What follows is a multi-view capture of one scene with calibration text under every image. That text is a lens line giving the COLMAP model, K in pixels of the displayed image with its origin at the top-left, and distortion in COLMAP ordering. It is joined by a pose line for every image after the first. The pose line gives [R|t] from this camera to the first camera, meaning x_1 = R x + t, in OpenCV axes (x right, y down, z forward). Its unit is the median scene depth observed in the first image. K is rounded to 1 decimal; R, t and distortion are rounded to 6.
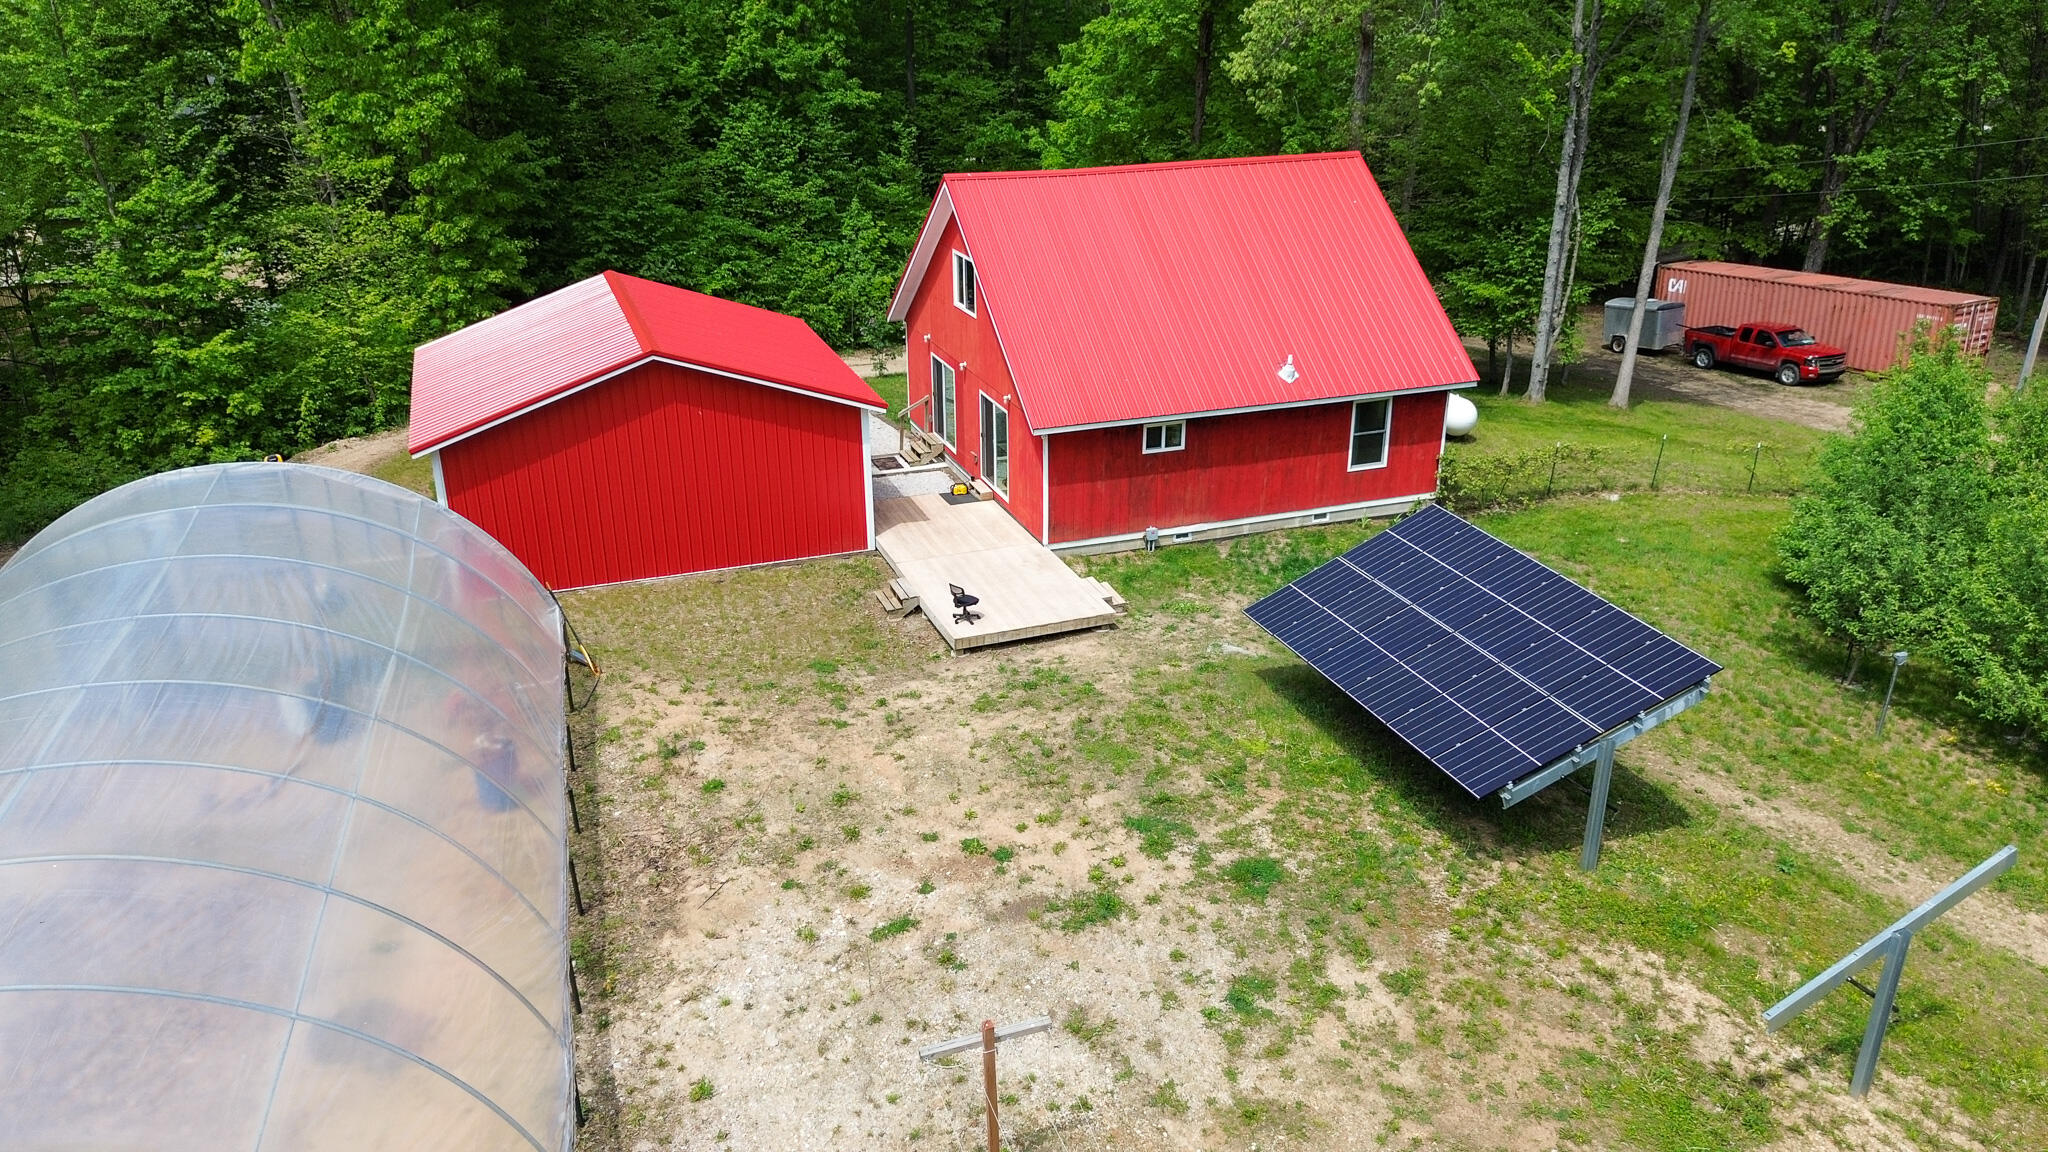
lens RADIAL K [[1474.8, 0, 1024.0], [0, 1474.8, 576.0], [0, 0, 1]] dist [0.059272, -0.008588]
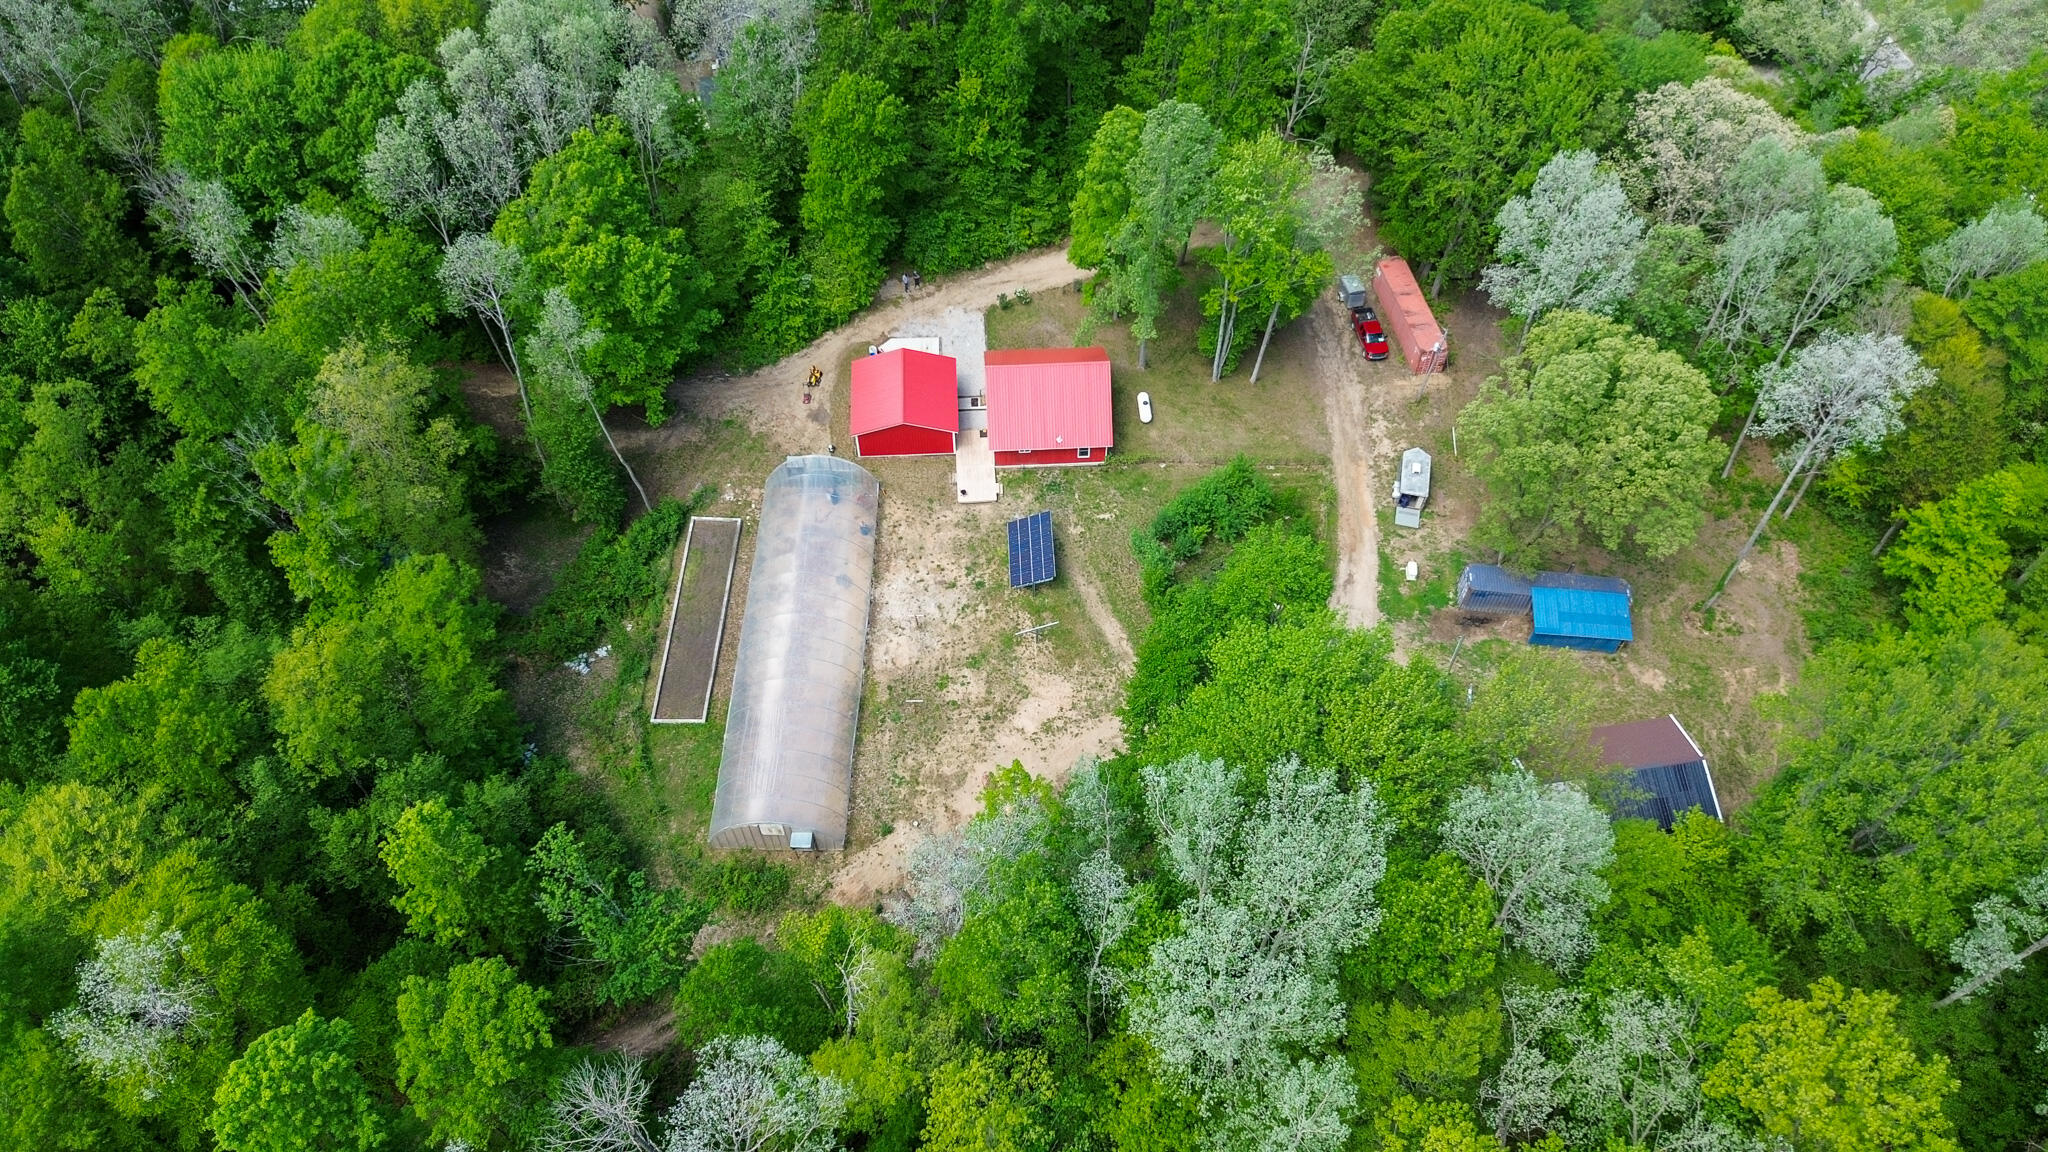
lens RADIAL K [[1474.8, 0, 1024.0], [0, 1474.8, 576.0], [0, 0, 1]] dist [0.059272, -0.008588]
pose [[0.956537, 0.247927, -0.153522, 1.123366], [-0.126352, 0.826849, 0.548047, -2.847856], [0.262815, -0.504829, 0.822238, -3.515295]]
